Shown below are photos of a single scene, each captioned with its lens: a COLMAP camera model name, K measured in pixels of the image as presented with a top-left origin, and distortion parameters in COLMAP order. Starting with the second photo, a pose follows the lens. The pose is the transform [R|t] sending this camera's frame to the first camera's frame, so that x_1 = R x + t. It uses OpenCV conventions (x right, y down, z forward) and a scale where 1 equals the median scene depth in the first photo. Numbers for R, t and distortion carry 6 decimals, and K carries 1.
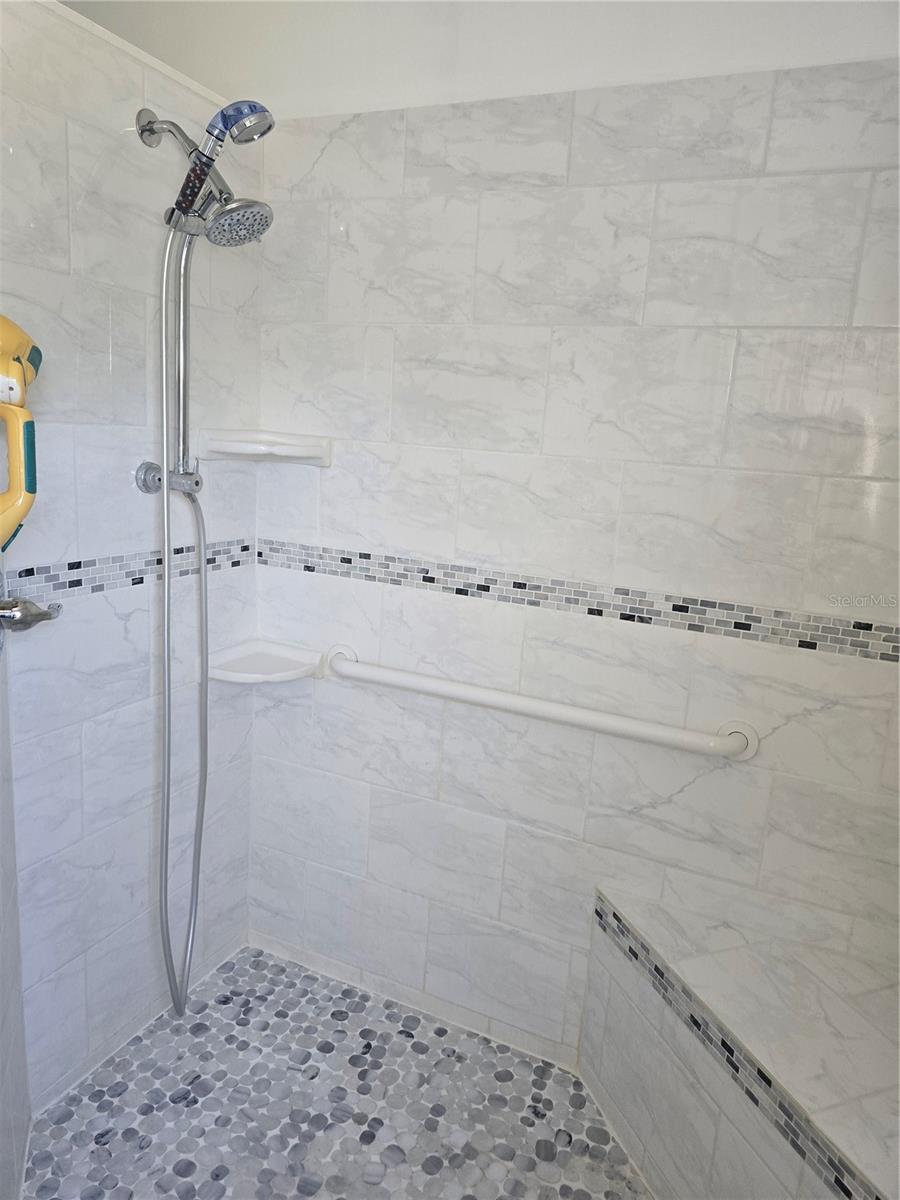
lens RADIAL K [[789.2, 0, 490.5], [0, 789.2, 604.0], [0, 0, 1]] dist [0.050661, -0.036291]
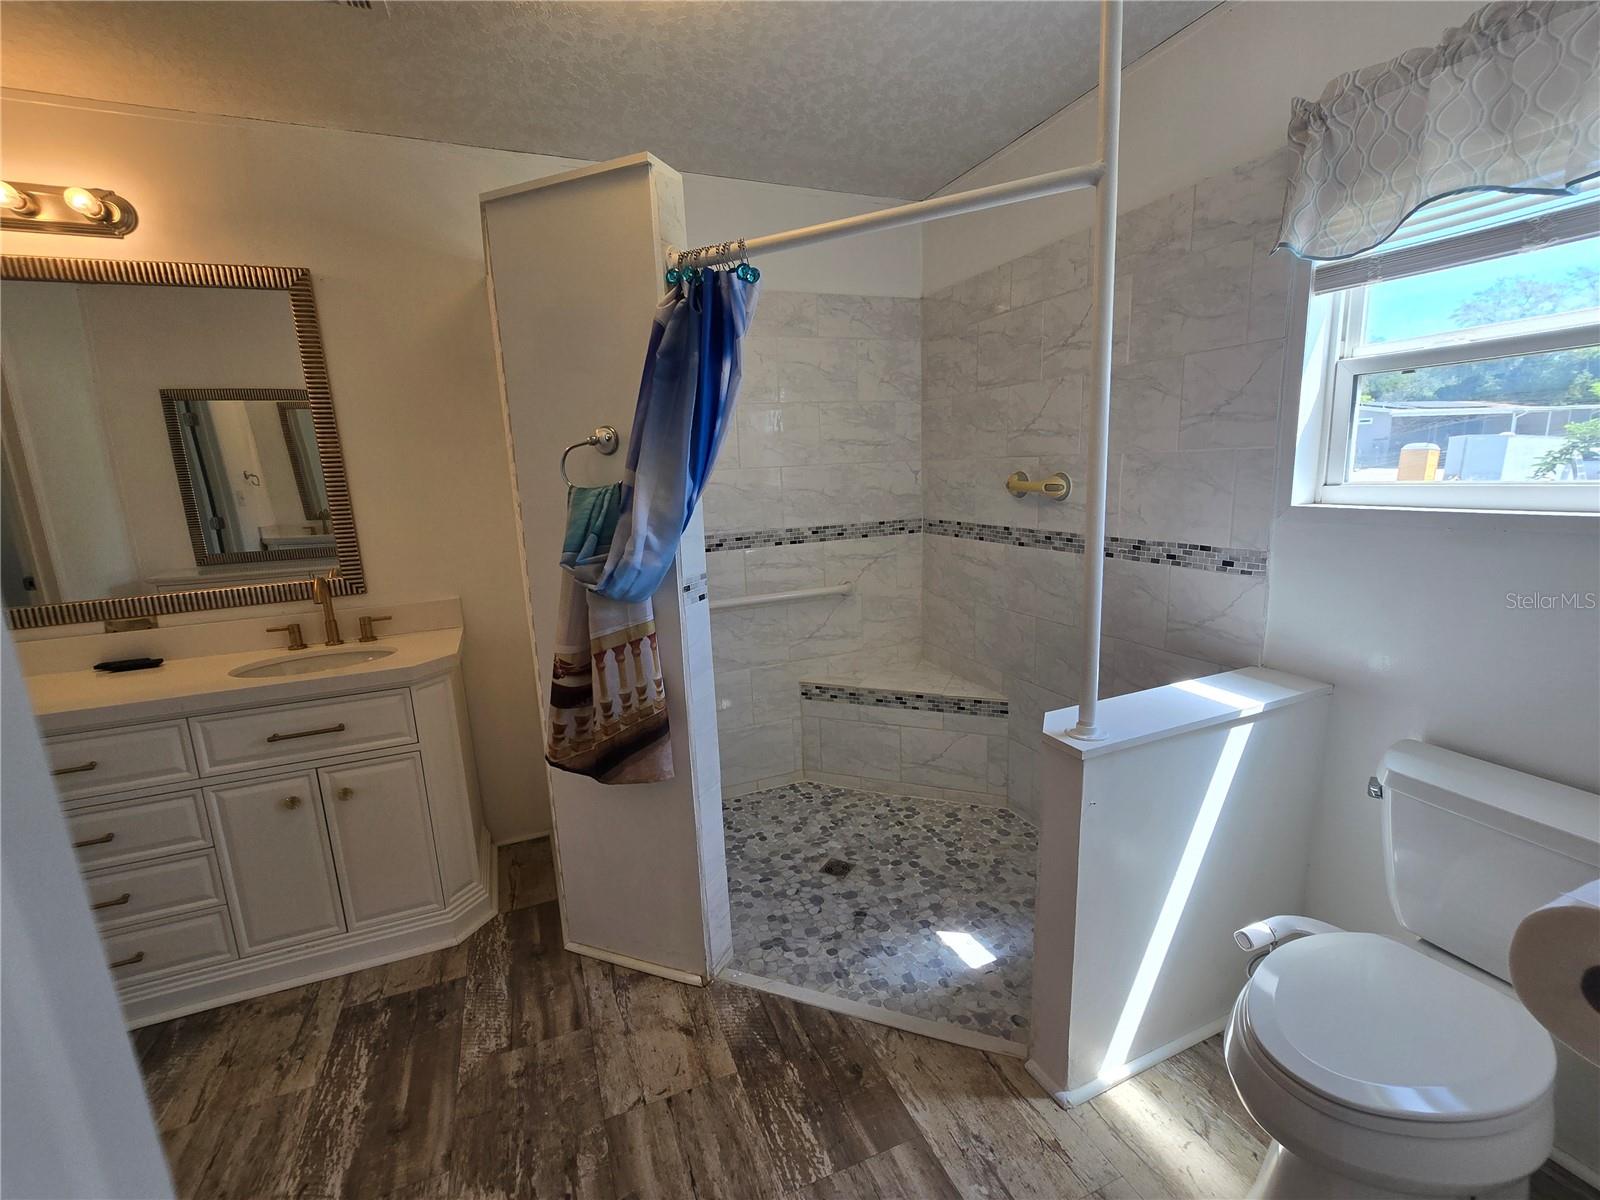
lens RADIAL K [[702.4, 0, 797.5], [0, 702.4, 606.0], [0, 0, 1]] dist [-0.010946, 0.005000]
pose [[0.680990, -0.242959, 0.690814, -1.110276], [0.240131, 0.965285, 0.102774, -0.008405], [-0.691802, 0.095898, 0.715691, -0.286324]]
